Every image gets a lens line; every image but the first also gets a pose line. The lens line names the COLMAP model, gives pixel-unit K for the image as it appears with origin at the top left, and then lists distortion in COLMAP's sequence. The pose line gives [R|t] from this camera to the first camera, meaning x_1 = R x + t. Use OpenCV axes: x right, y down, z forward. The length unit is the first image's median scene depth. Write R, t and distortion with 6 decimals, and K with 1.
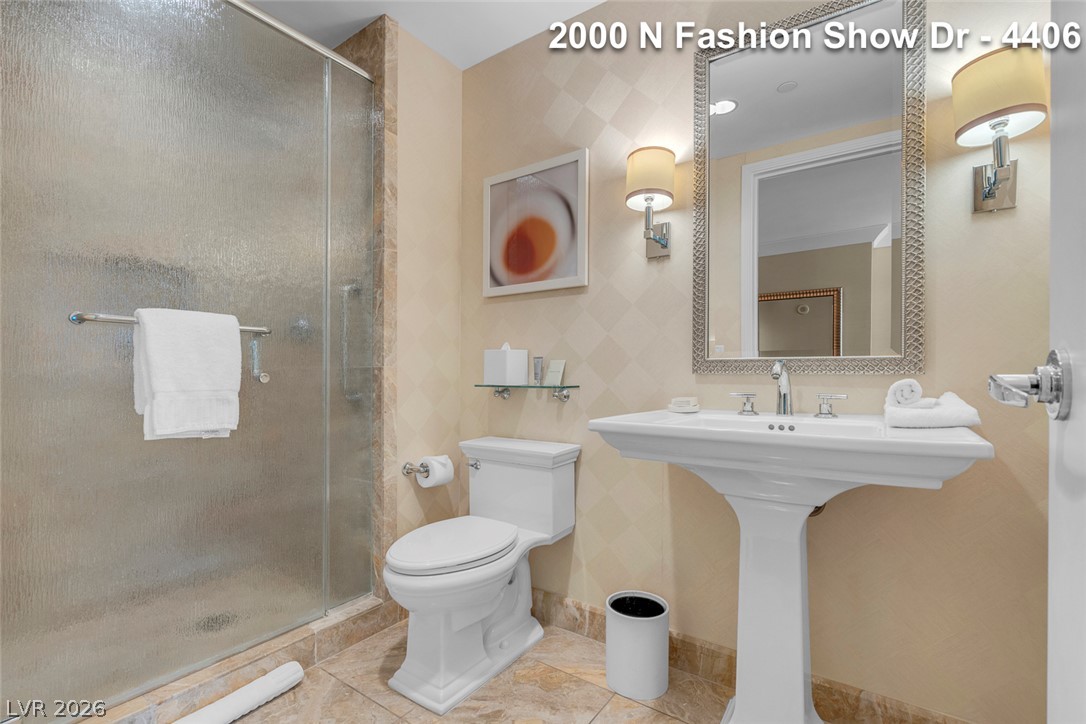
lens RADIAL K [[494.5, 0, 540.8], [0, 494.5, 378.1], [0, 0, 1]] dist [-0.006645, 0.003298]
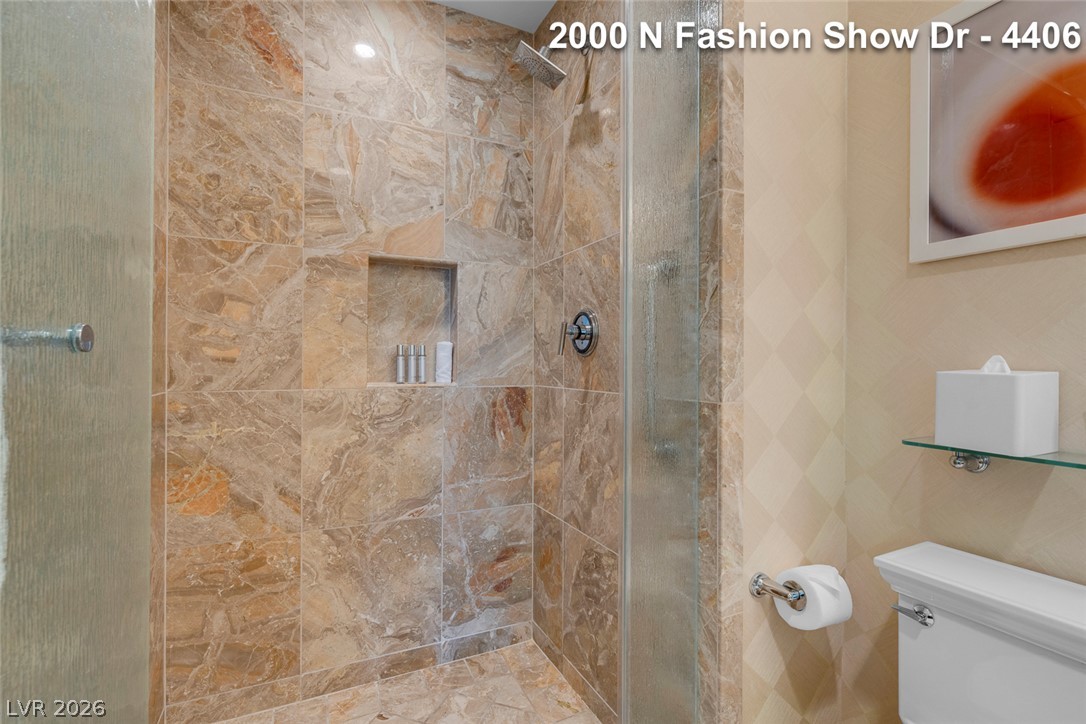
lens RADIAL K [[494.5, 0, 544.3], [0, 494.5, 362.2], [0, 0, 1]] dist [-0.006645, 0.003298]
pose [[0.875088, -0.000964, -0.483962, -0.220504], [-0.002295, 0.999979, -0.006142, -0.064088], [0.483958, 0.006486, 0.875067, 0.414429]]
